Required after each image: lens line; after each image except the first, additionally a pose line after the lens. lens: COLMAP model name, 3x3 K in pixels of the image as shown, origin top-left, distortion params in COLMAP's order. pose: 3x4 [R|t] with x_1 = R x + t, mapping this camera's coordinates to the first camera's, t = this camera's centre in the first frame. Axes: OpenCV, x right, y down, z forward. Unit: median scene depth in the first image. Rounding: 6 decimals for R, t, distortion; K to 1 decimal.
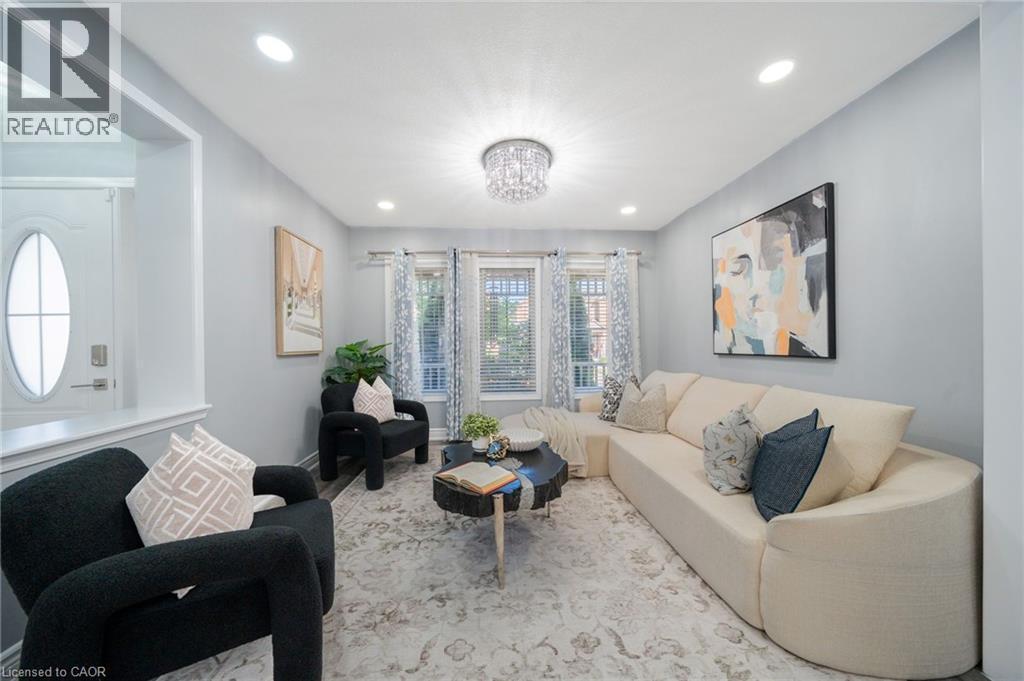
lens RADIAL K [[351.5, 0, 505.0], [0, 351.5, 346.5], [0, 0, 1]] dist [-0.002033, -0.000118]
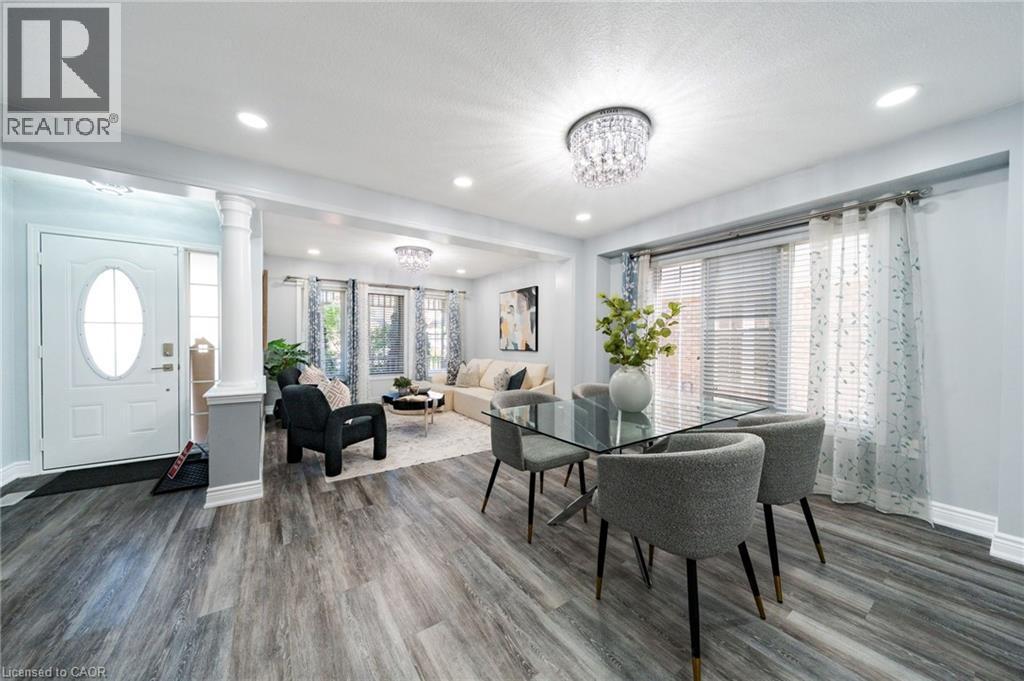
lens RADIAL K [[351.5, 0, 511.7], [0, 351.5, 344.2], [0, 0, 1]] dist [-0.002033, -0.000118]
pose [[0.853755, 0.009322, 0.520591, -0.543809], [-0.011373, 0.999935, 0.000746, -0.016116], [-0.520550, -0.006558, 0.853806, -1.025979]]
